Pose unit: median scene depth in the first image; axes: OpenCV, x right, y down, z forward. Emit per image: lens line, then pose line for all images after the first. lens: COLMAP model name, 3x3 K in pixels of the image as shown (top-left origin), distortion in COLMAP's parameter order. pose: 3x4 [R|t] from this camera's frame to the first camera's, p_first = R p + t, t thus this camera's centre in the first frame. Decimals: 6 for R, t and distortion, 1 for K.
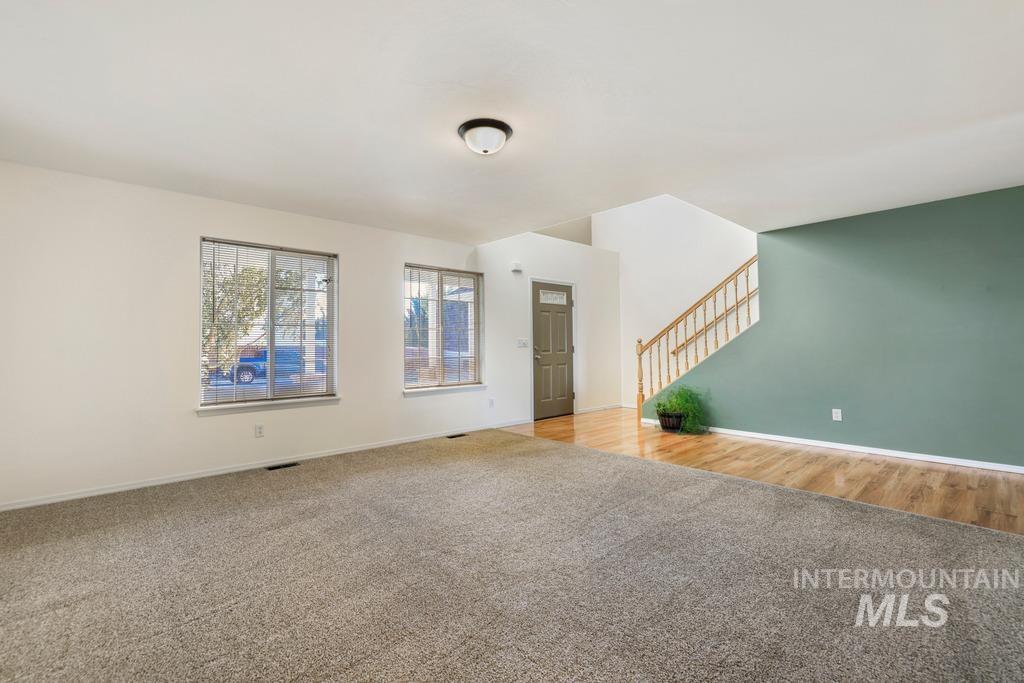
lens RADIAL K [[446.4, 0, 512.0], [0, 446.4, 341.5], [0, 0, 1]] dist [-0.001334, -0.000115]
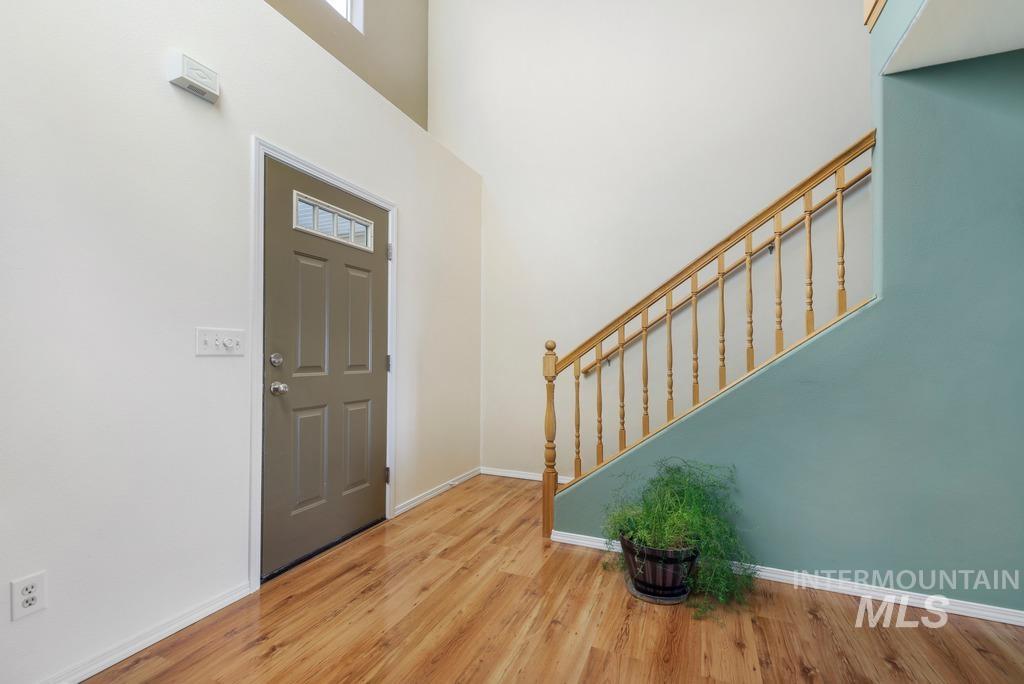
lens RADIAL K [[446.4, 0, 512.0], [0, 446.4, 342.0], [0, 0, 1]] dist [-0.001334, -0.000115]
pose [[0.911324, 0.025470, 0.410901, 0.078026], [-0.019900, 0.999643, -0.017829, 0.003198], [-0.411208, 0.008072, 0.911506, 0.627543]]
